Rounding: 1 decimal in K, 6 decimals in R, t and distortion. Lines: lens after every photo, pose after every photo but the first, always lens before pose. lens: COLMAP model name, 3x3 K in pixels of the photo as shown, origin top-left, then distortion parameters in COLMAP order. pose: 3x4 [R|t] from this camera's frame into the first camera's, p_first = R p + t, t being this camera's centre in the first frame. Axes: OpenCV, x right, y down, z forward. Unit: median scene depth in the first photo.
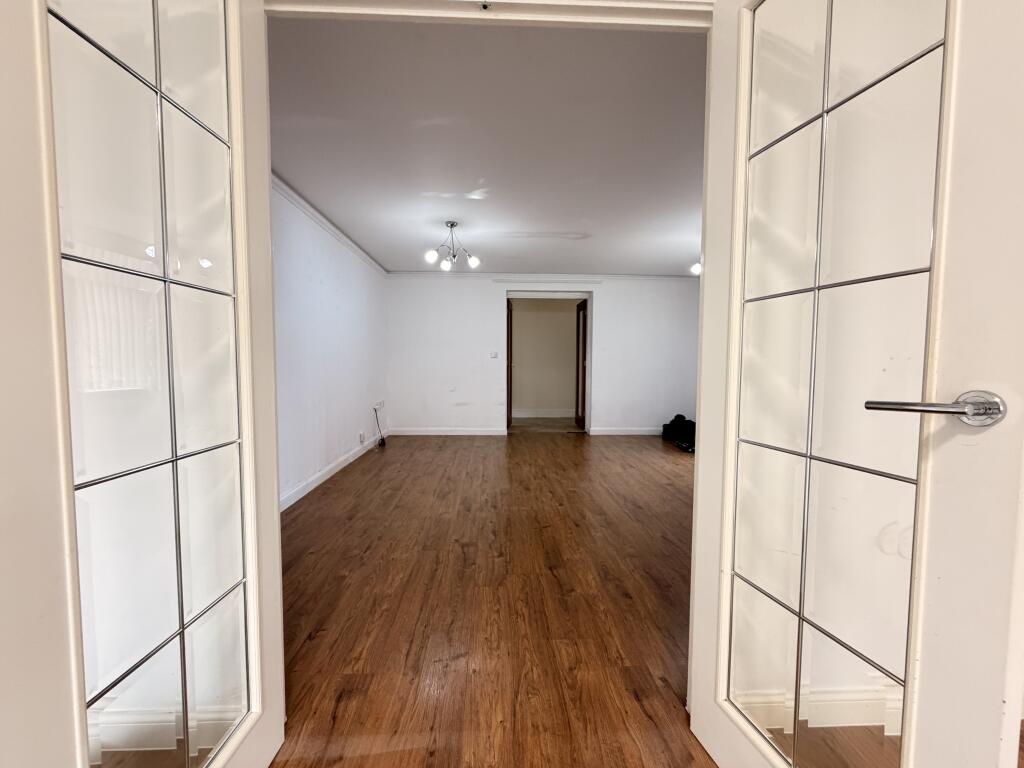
lens RADIAL K [[409.1, 0, 511.7], [0, 409.1, 379.9], [0, 0, 1]] dist [-0.007909, 0.000060]
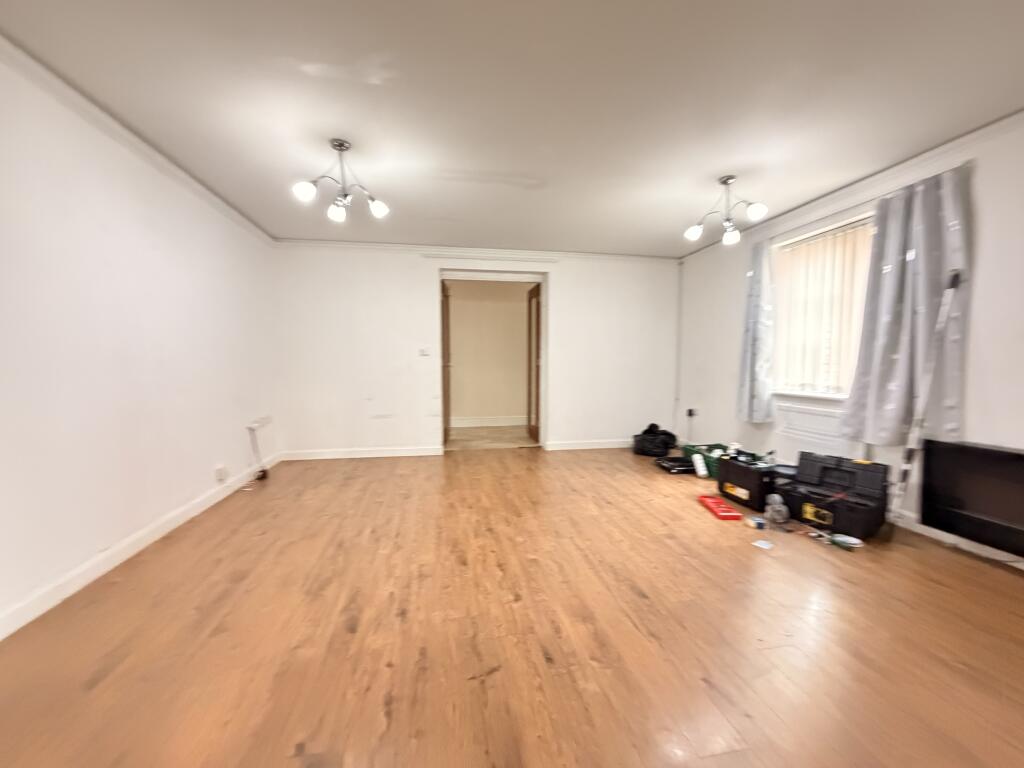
lens RADIAL K [[409.1, 0, 507.2], [0, 409.1, 385.5], [0, 0, 1]] dist [-0.007909, 0.000060]
pose [[0.992823, -0.012894, 0.118900, 0.028654], [0.010890, 0.999788, 0.017487, -0.013254], [-0.119100, -0.016067, 0.992752, 0.303829]]
